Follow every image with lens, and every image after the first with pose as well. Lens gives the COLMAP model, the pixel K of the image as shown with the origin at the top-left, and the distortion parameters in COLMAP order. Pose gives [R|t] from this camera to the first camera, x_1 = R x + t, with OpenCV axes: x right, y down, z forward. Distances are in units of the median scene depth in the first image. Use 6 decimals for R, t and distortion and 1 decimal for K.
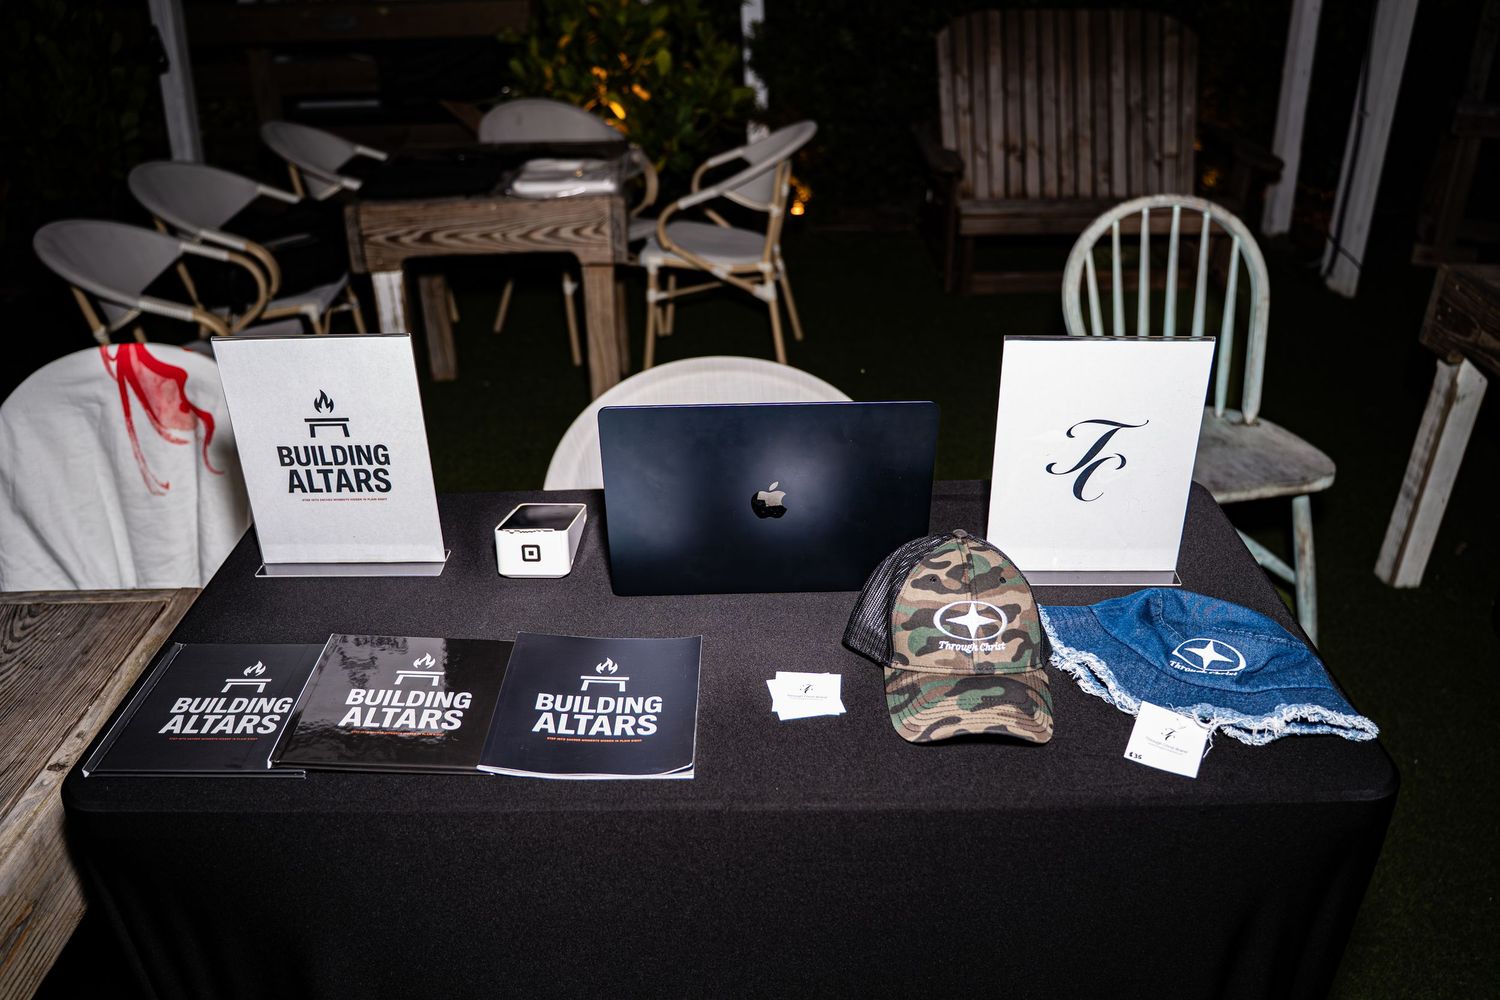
lens RADIAL K [[1180.2, 0, 757.9], [0, 1180.2, 500.6], [0, 0, 1]] dist [-0.086055, 0.009827]
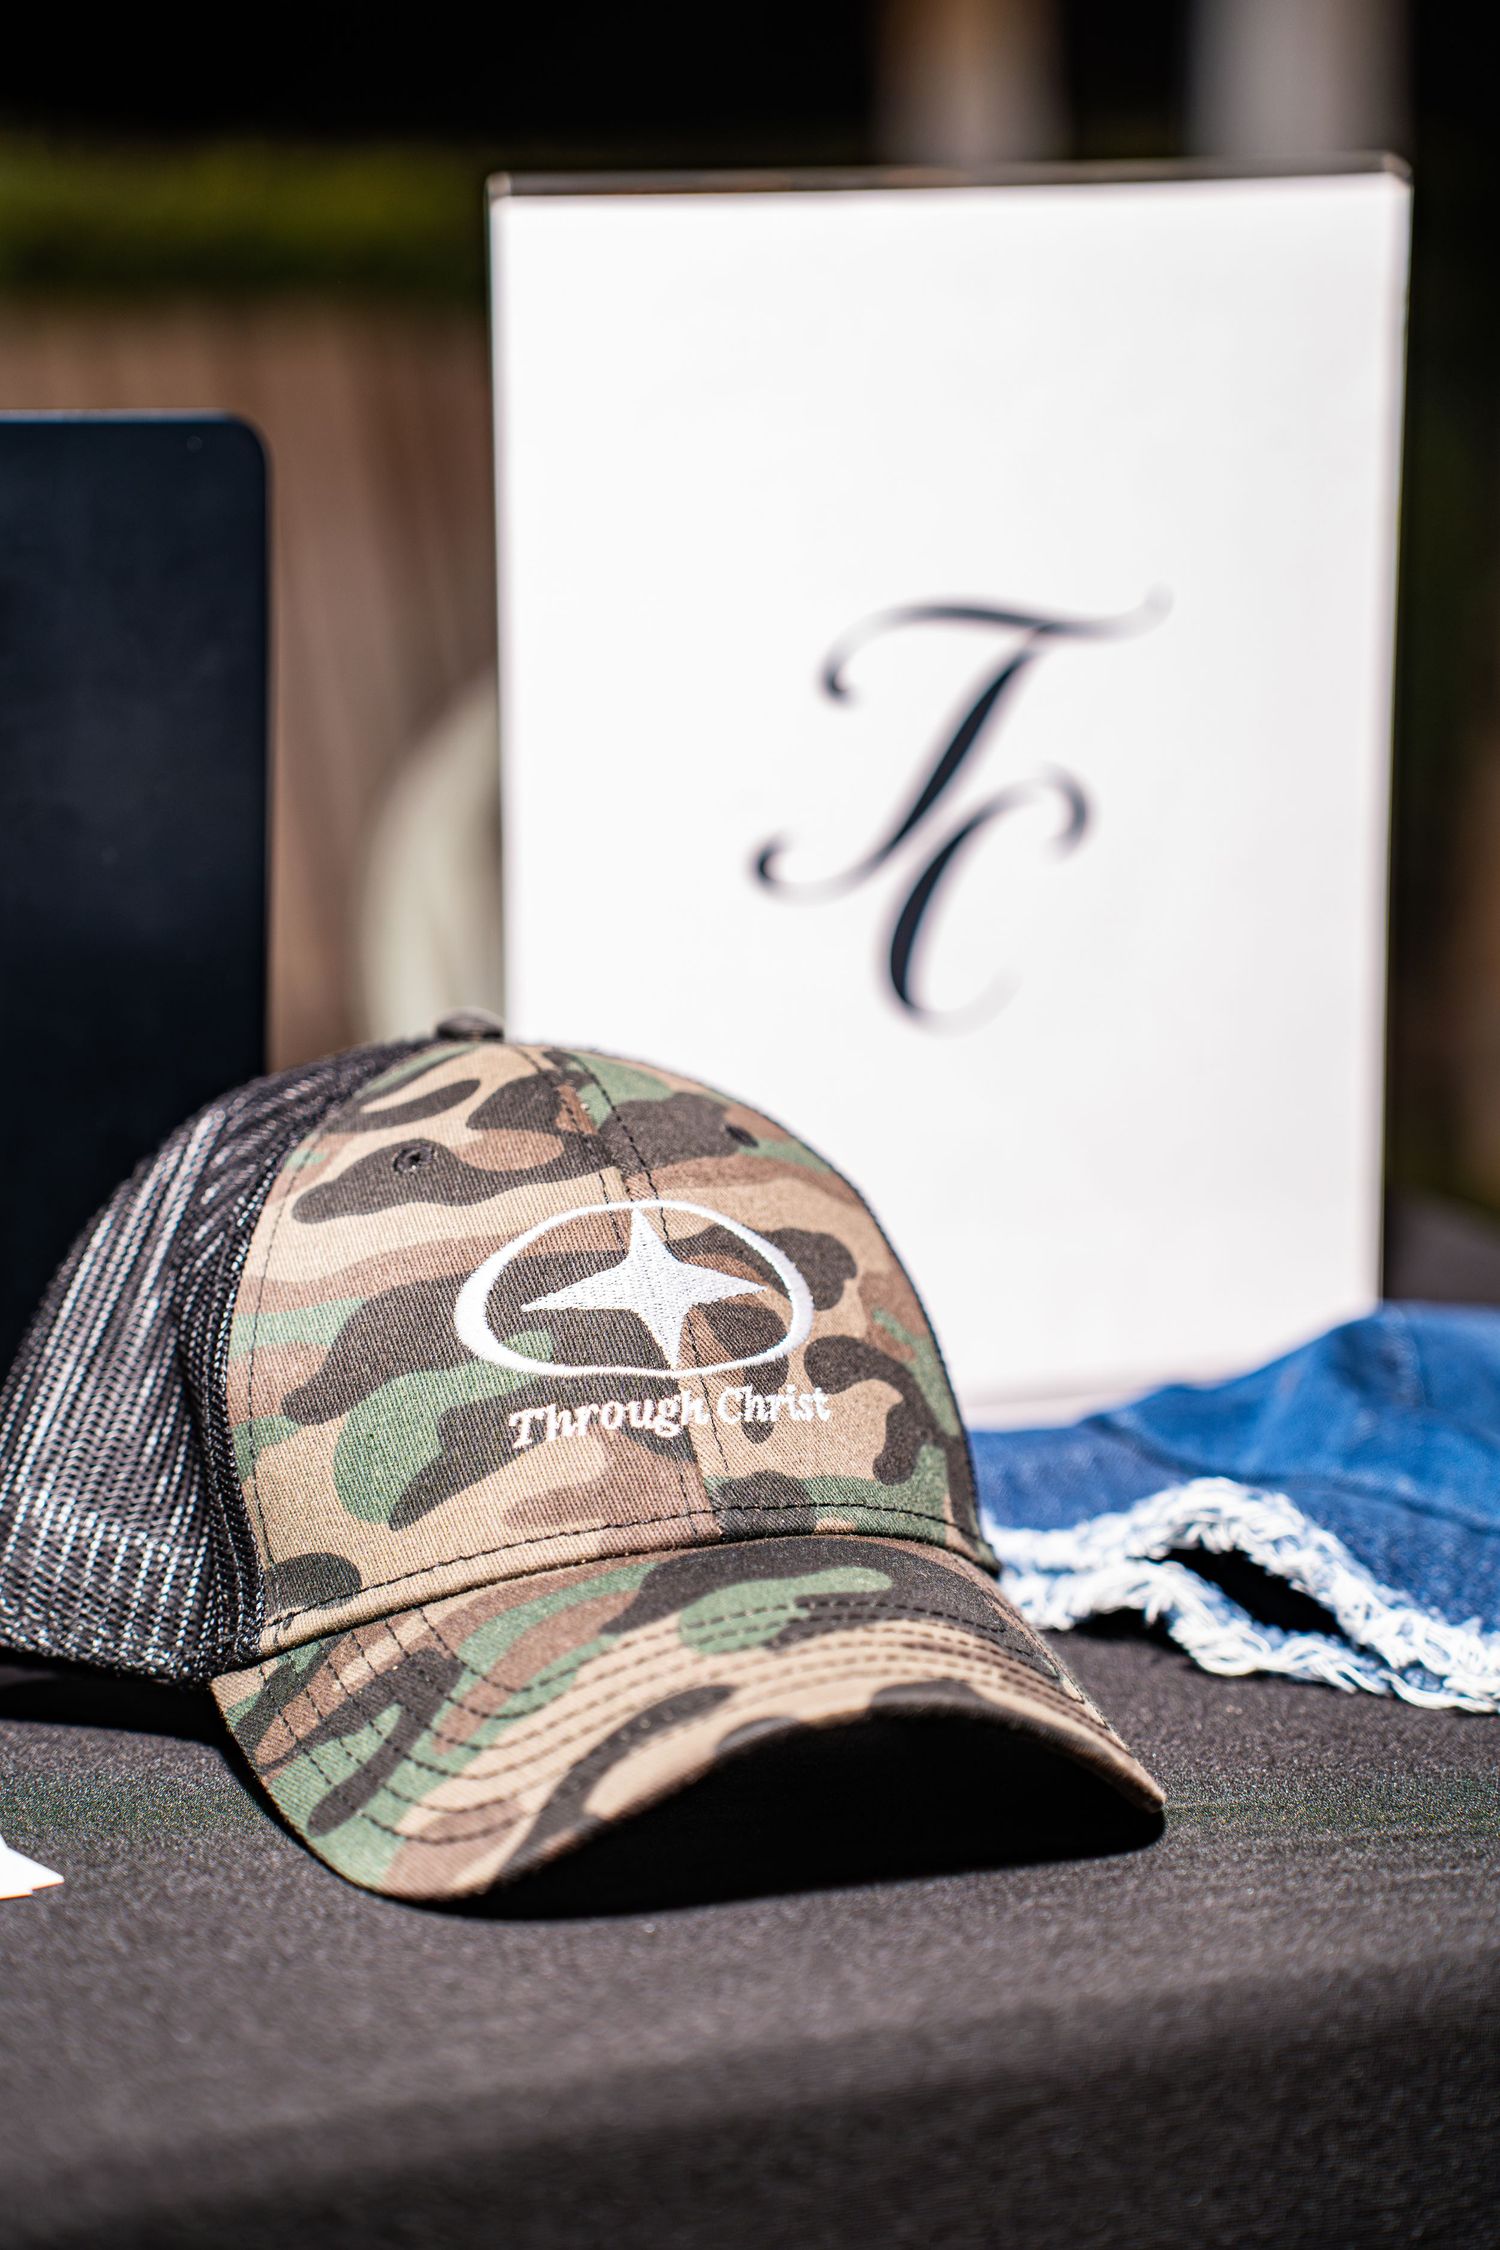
lens RADIAL K [[4804.1, 0, 736.0], [0, 4804.1, 1120.8], [0, 0, 1]] dist [0.517132, 0.000000]
pose [[0.925908, -0.067610, 0.371648, -0.099633], [0.175527, 0.948191, -0.264808, 0.286359], [-0.334490, 0.310422, 0.889806, 0.269762]]
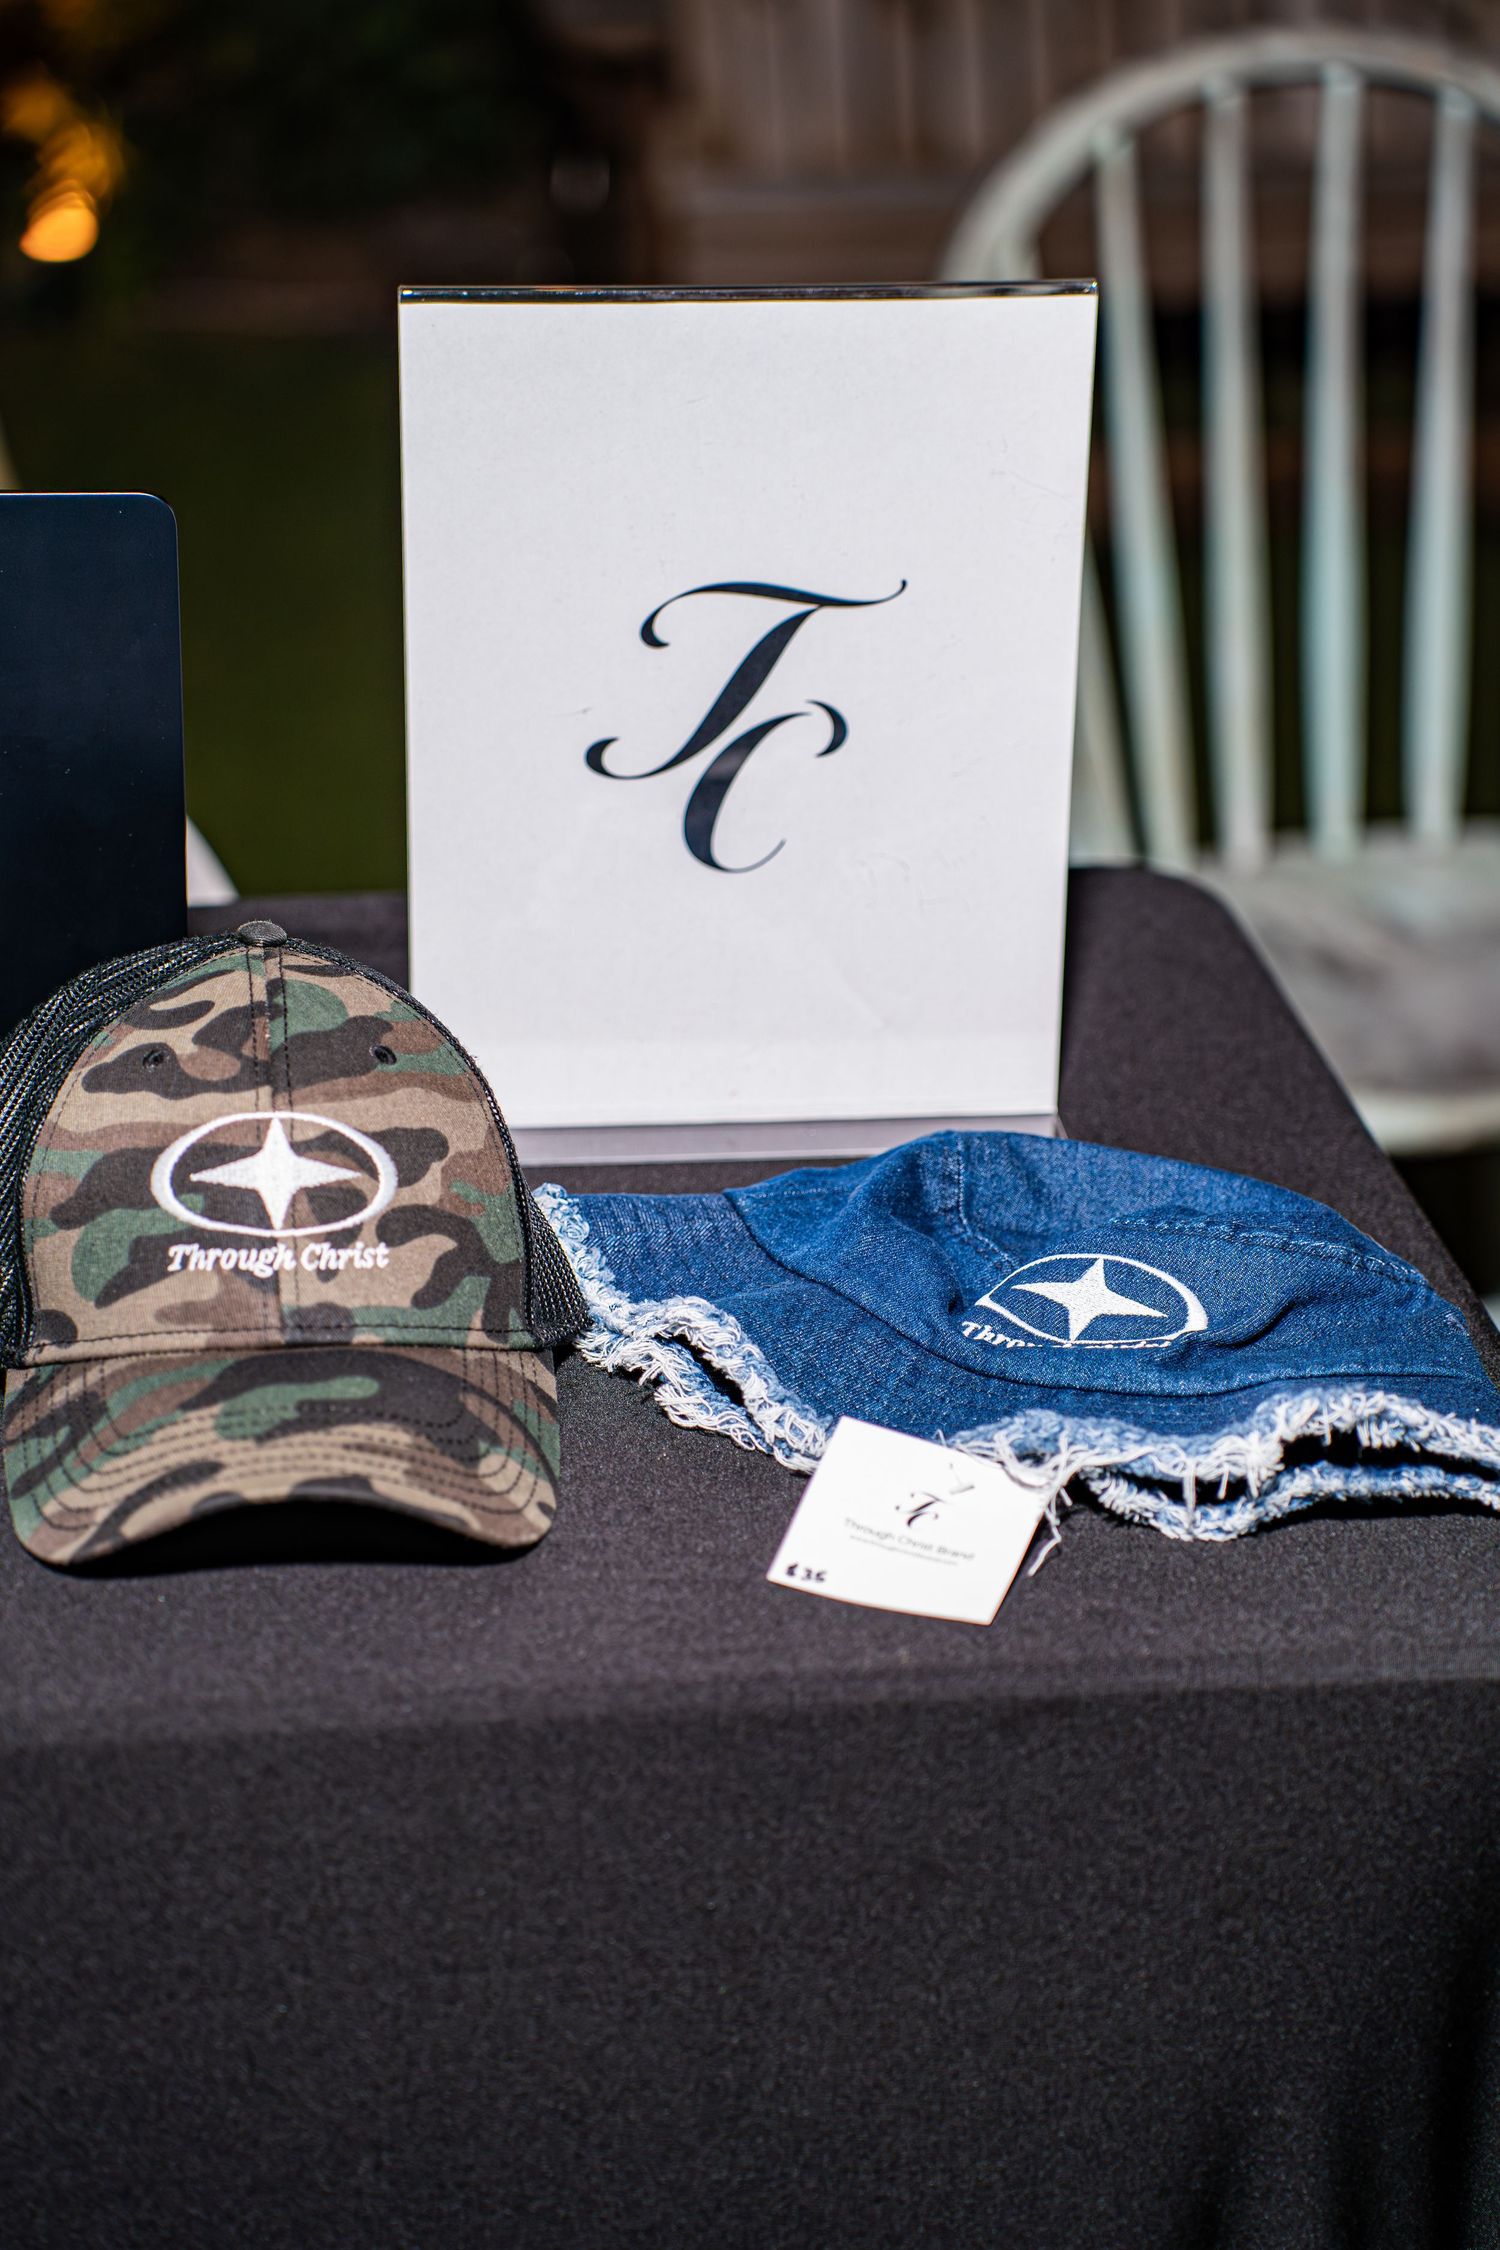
lens RADIAL K [[4804.1, 0, 735.0], [0, 4804.1, 1134.4], [0, 0, 1]] dist [0.517132, 0.000000]
pose [[0.989188, -0.026399, 0.144255, 0.118230], [0.037531, 0.996477, -0.074999, 0.187765], [-0.141767, 0.079603, 0.986694, -0.250426]]
